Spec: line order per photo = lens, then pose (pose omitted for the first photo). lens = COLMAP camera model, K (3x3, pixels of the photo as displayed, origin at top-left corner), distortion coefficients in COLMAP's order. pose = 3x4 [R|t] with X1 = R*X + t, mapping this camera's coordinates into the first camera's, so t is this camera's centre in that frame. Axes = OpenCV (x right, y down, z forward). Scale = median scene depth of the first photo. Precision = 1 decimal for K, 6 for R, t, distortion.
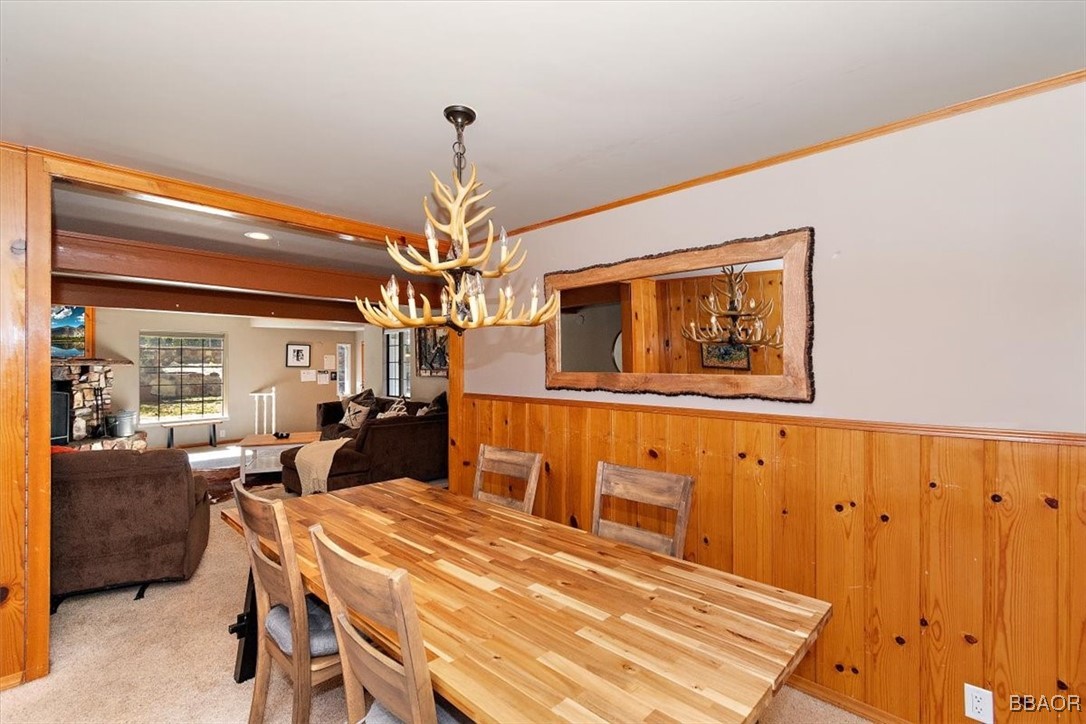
lens RADIAL K [[470.1, 0, 534.6], [0, 470.1, 363.7], [0, 0, 1]] dist [0.001244, -0.010199]
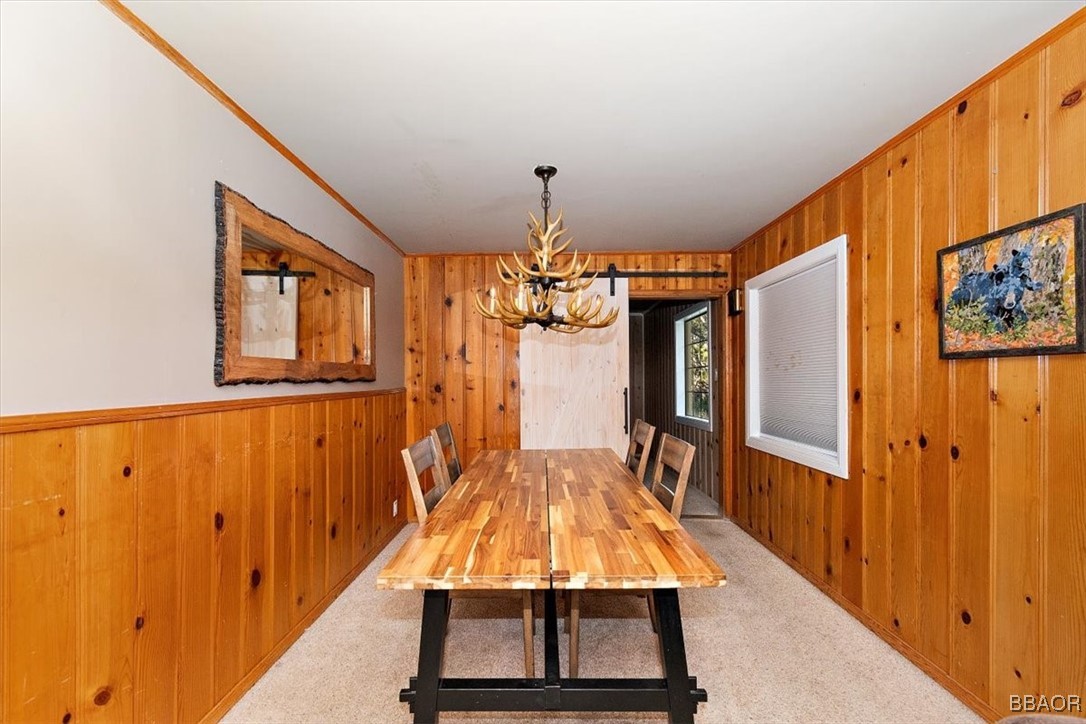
lens RADIAL K [[470.1, 0, 544.5], [0, 470.1, 369.7], [0, 0, 1]] dist [0.001244, -0.010199]
pose [[-0.685312, 0.000125, 0.728249, -0.310416], [-0.007884, 0.999940, -0.007590, 0.017397], [-0.728207, -0.010943, -0.685270, 0.517597]]
